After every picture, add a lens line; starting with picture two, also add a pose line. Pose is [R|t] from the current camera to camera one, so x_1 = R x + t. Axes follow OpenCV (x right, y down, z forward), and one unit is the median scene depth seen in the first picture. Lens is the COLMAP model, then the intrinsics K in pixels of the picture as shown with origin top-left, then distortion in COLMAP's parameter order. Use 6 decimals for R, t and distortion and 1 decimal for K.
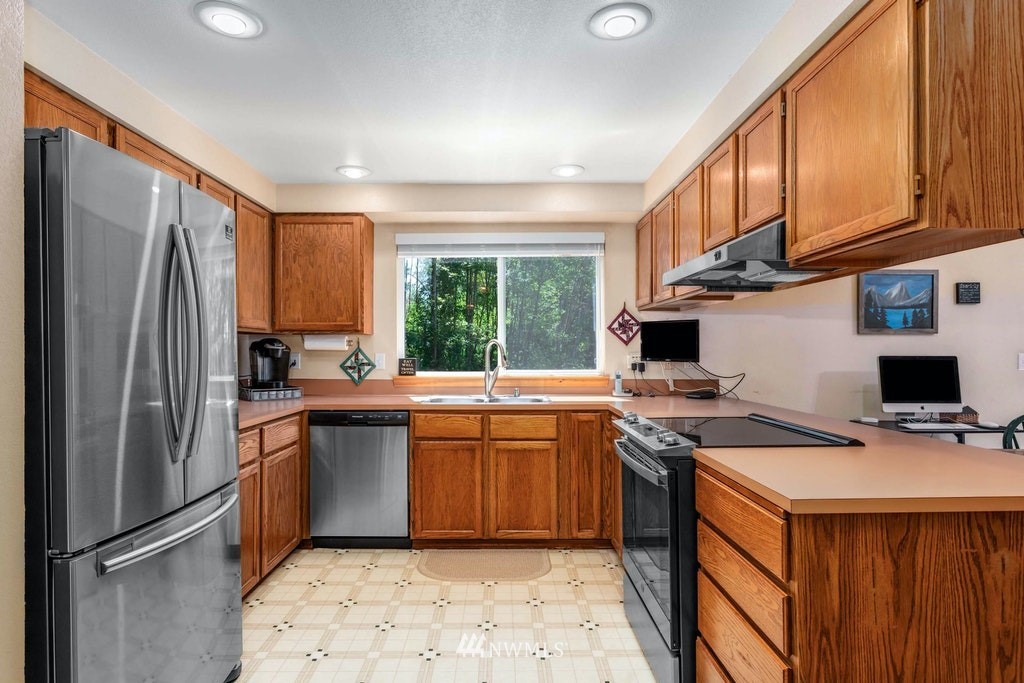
lens RADIAL K [[550.8, 0, 506.5], [0, 550.8, 346.9], [0, 0, 1]] dist [-0.004310, 0.002347]
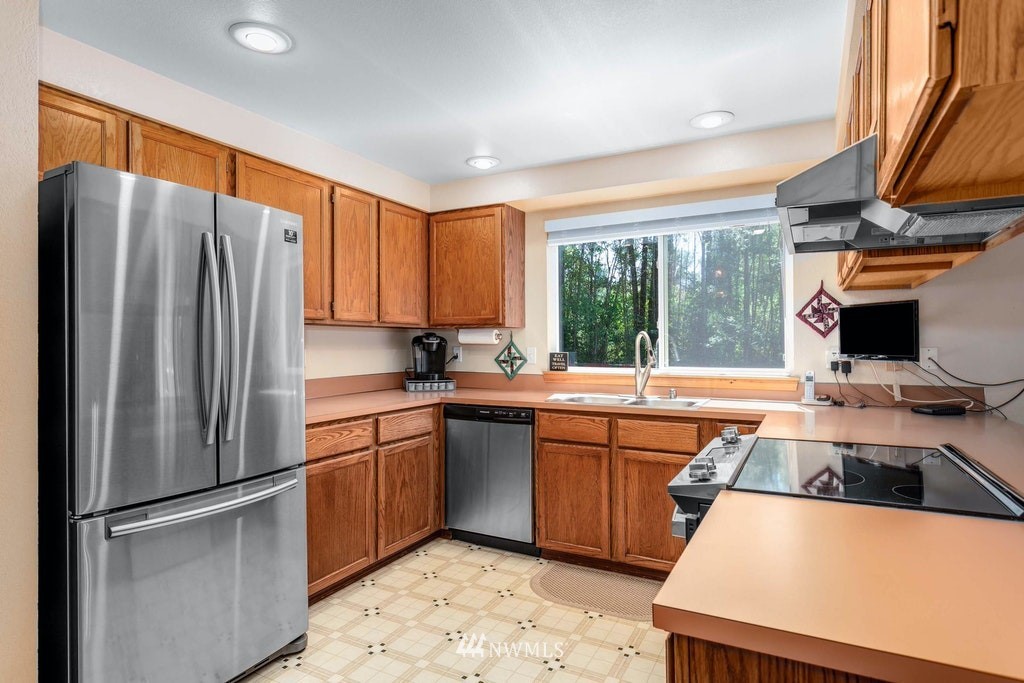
lens RADIAL K [[559.2, 0, 508.8], [0, 559.2, 338.6], [0, 0, 1]] dist [-0.002589, 0.000256]
pose [[0.880727, -0.004333, -0.473605, 0.232158], [0.003866, 0.999991, -0.001960, -0.001426], [0.473609, -0.000105, 0.880735, 0.142604]]
